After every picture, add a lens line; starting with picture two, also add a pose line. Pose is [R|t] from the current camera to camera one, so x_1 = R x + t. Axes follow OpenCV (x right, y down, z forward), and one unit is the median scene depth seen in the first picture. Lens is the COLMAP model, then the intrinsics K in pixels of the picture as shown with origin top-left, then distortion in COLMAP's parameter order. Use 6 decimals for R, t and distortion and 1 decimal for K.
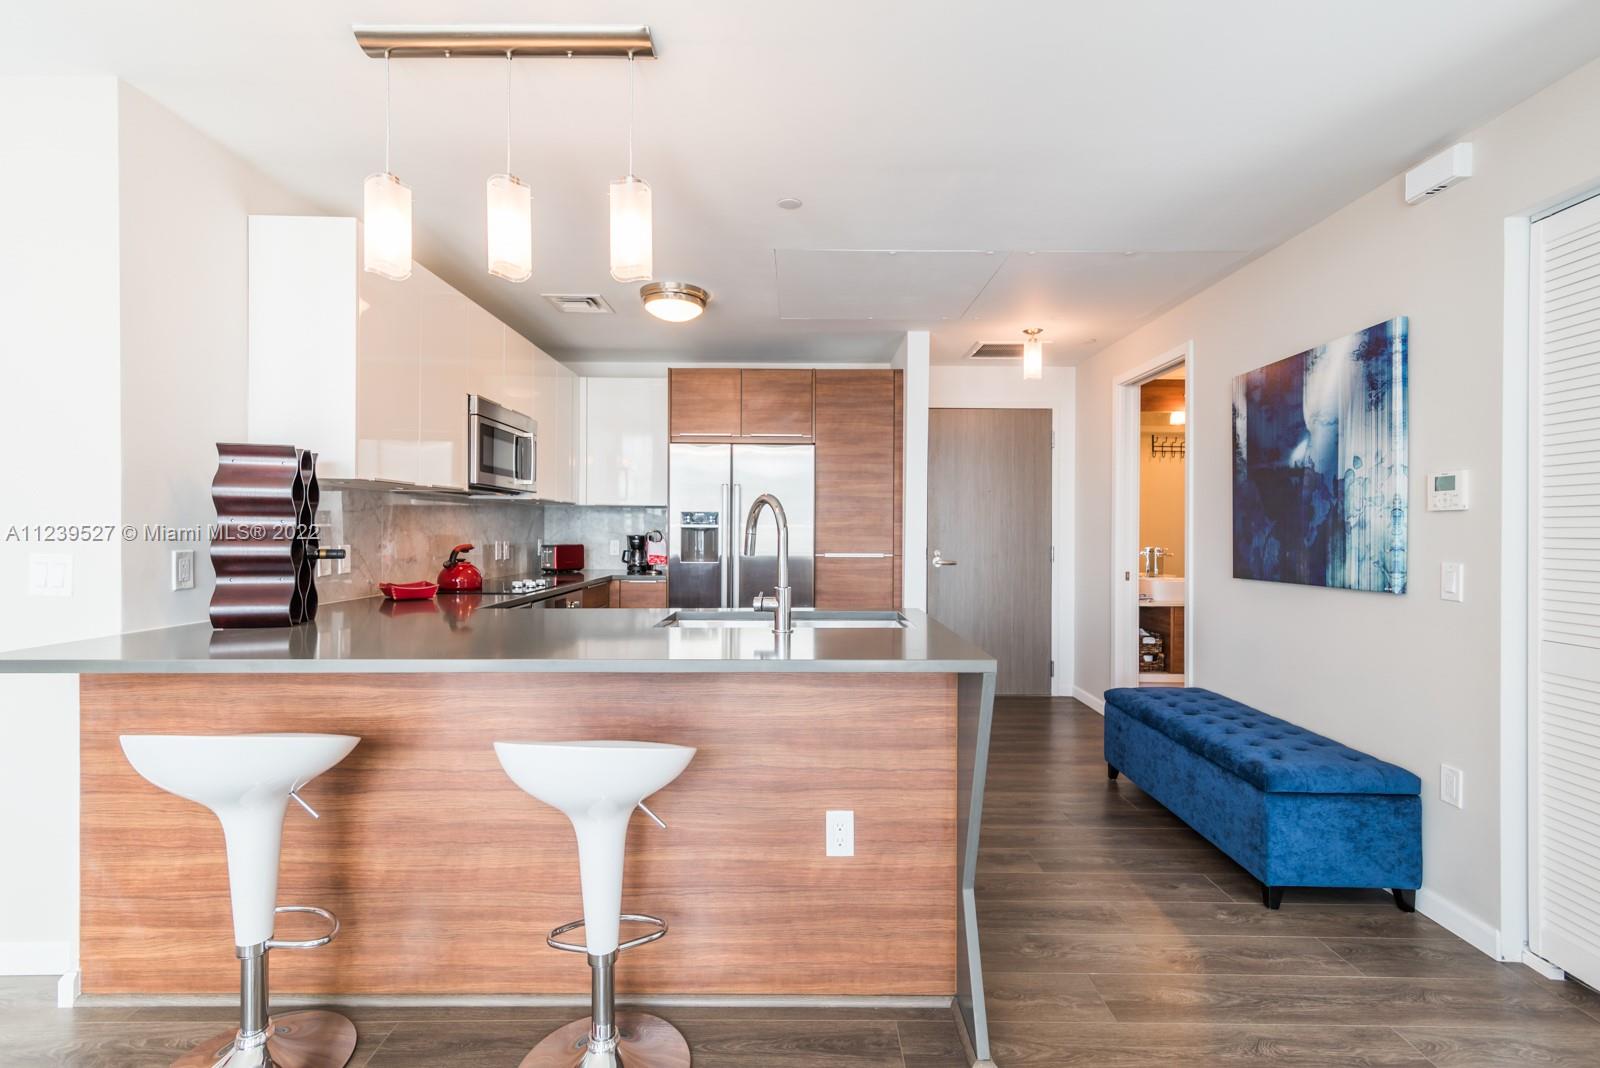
lens RADIAL K [[729.9, 0, 801.4], [0, 729.9, 532.2], [0, 0, 1]] dist [0.013911, 0.001543]
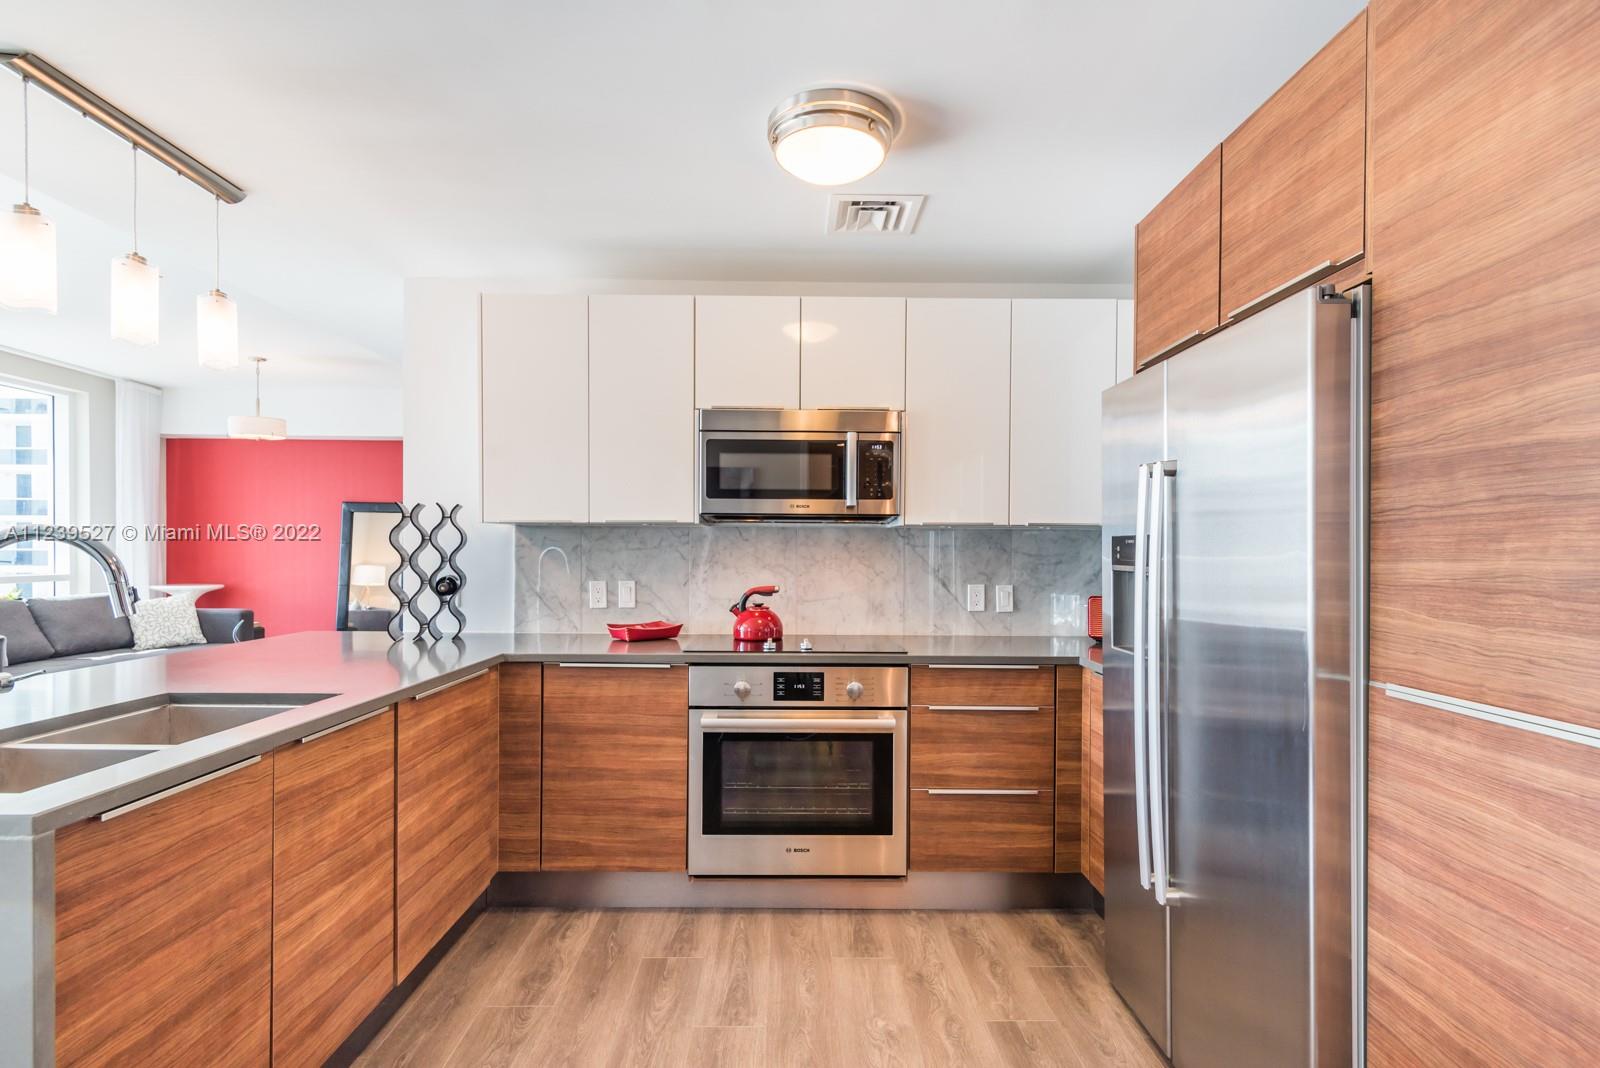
lens RADIAL K [[756.3, 0, 819.6], [0, 756.3, 560.3], [0, 0, 1]] dist [0.021195, -0.002923]
pose [[0.031475, 0.004905, -0.999493, 0.573940], [-0.012891, 0.999907, 0.004501, -0.025515], [0.999421, 0.012743, 0.031535, 1.507381]]
